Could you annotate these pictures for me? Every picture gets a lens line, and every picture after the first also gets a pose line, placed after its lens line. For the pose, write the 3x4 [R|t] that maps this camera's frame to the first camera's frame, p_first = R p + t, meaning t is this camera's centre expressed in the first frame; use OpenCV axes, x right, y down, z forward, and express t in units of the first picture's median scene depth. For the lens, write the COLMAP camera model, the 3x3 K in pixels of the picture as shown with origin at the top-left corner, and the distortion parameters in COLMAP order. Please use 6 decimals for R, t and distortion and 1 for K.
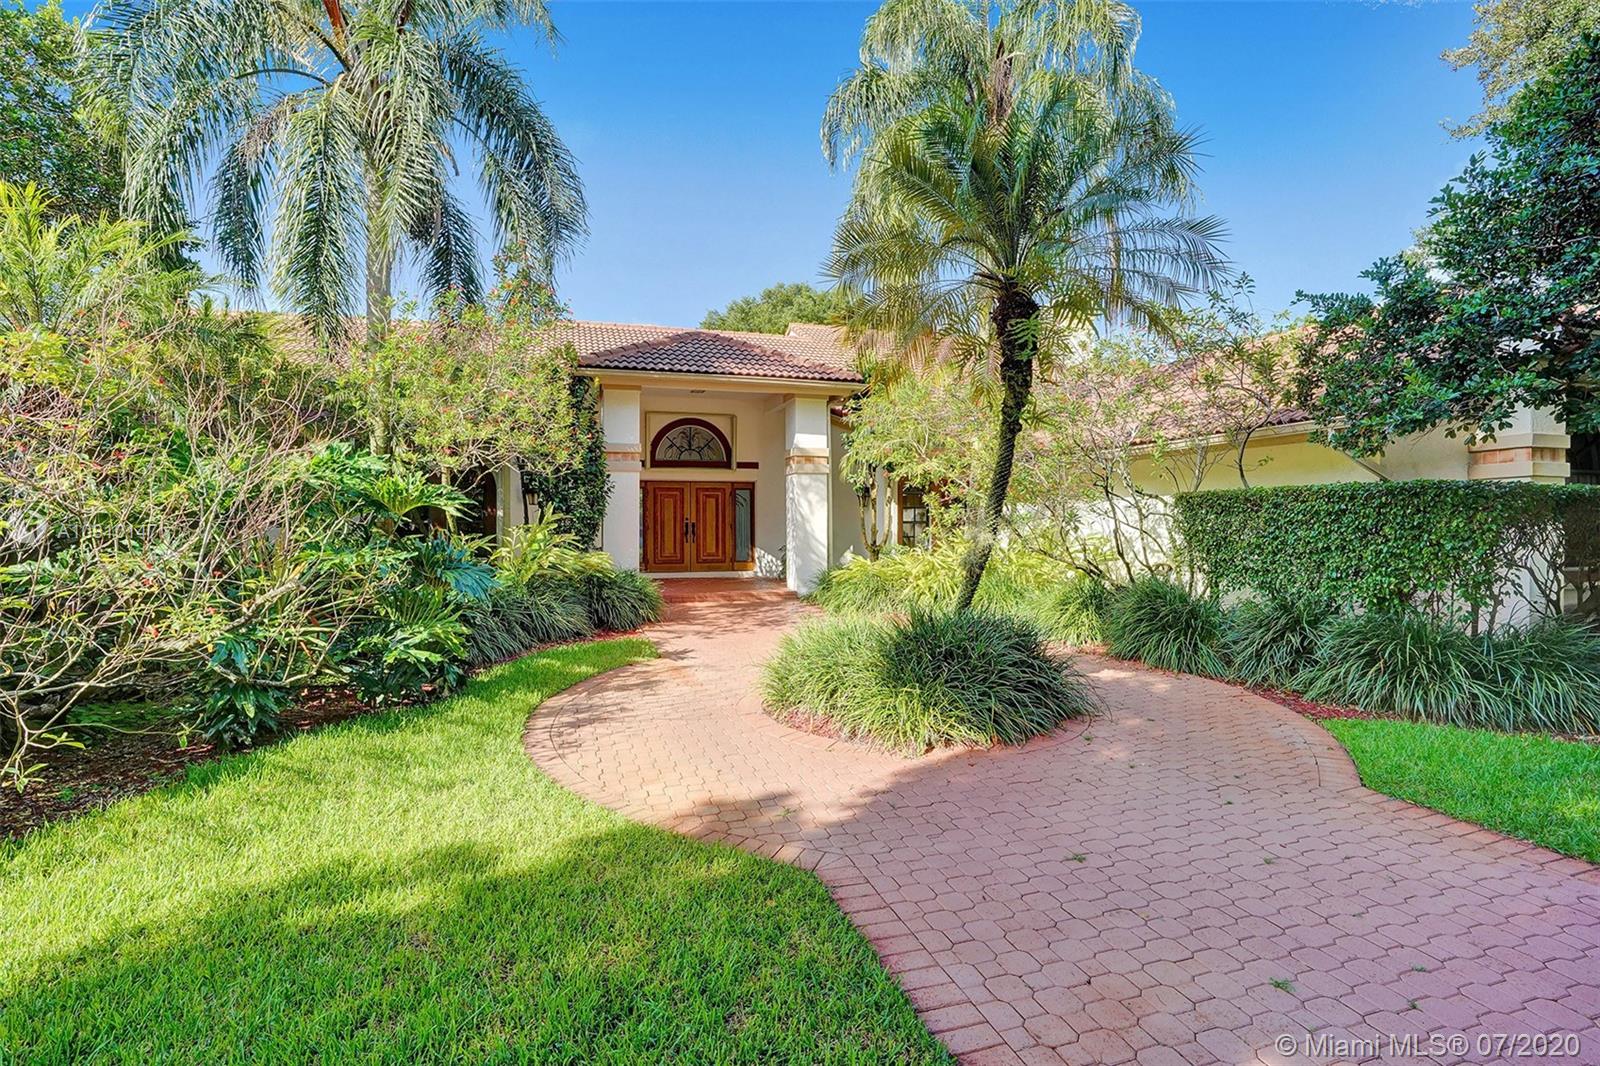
lens RADIAL K [[749.7, 0, 797.3], [0, 749.7, 531.1], [0, 0, 1]] dist [-0.058587, 0.021380]
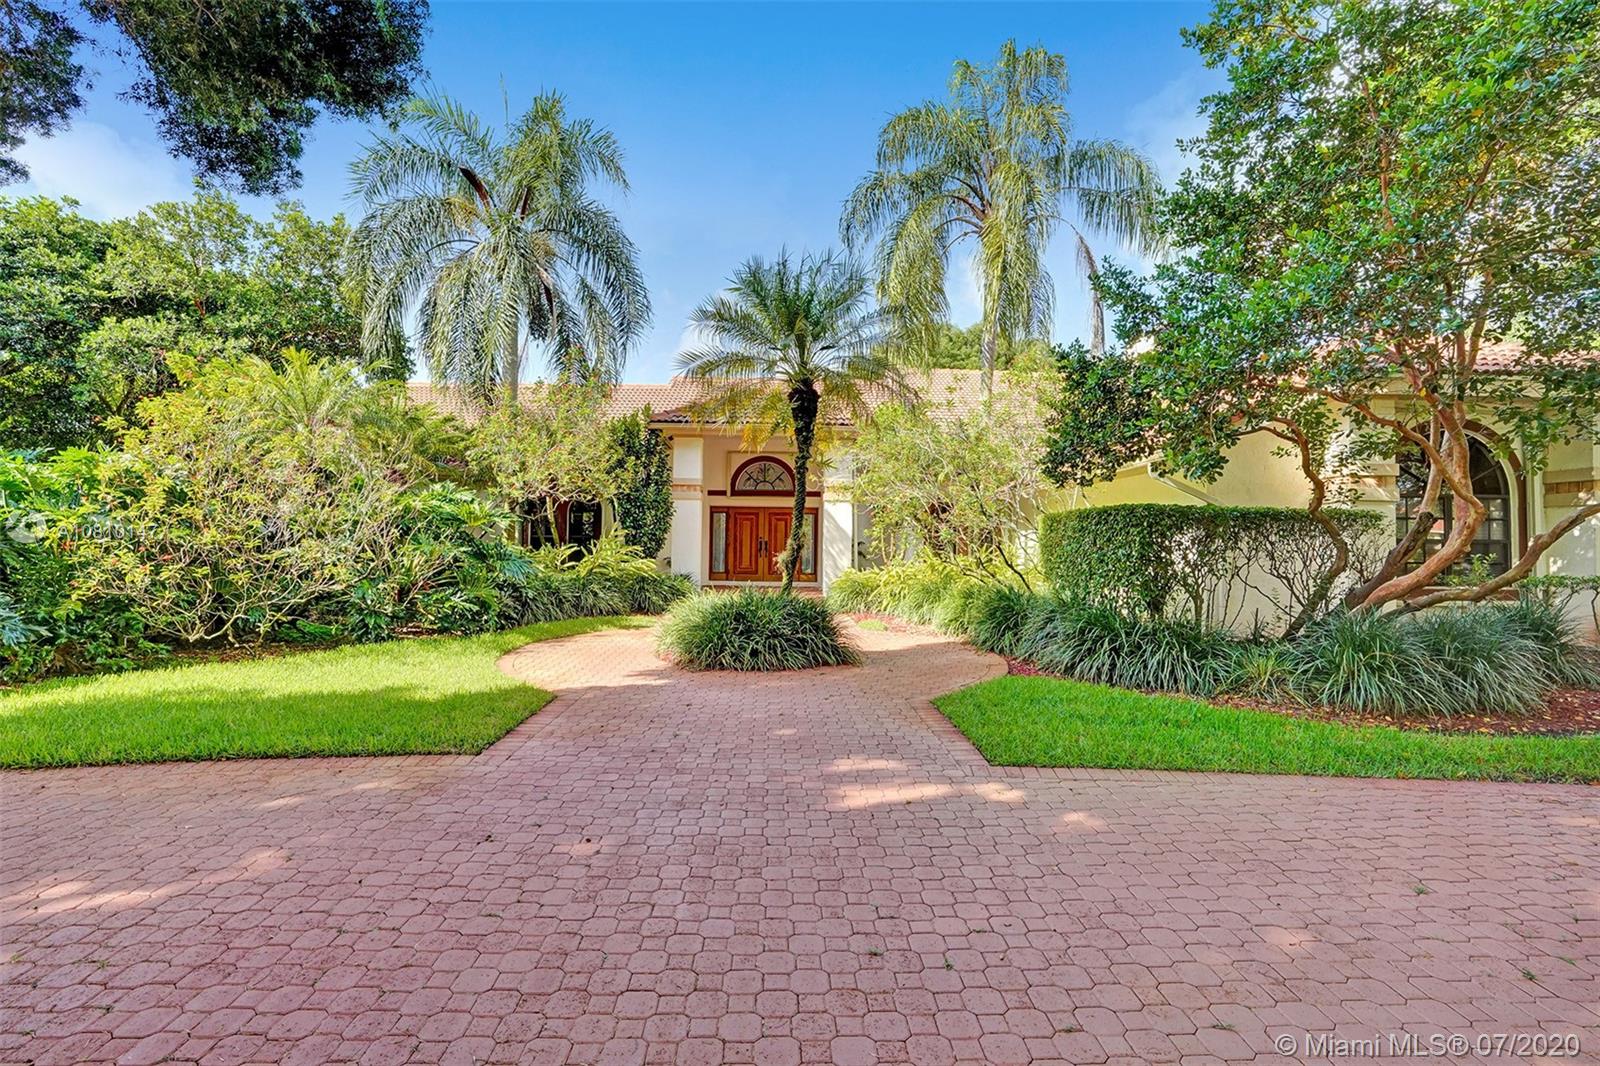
lens RADIAL K [[749.7, 0, 804.2], [0, 749.7, 531.7], [0, 0, 1]] dist [-0.058587, 0.021380]
pose [[0.964189, 0.005954, -0.265149, 0.251892], [-0.015517, 0.999302, -0.033988, 0.014521], [0.264761, 0.036885, 0.963608, -0.168004]]
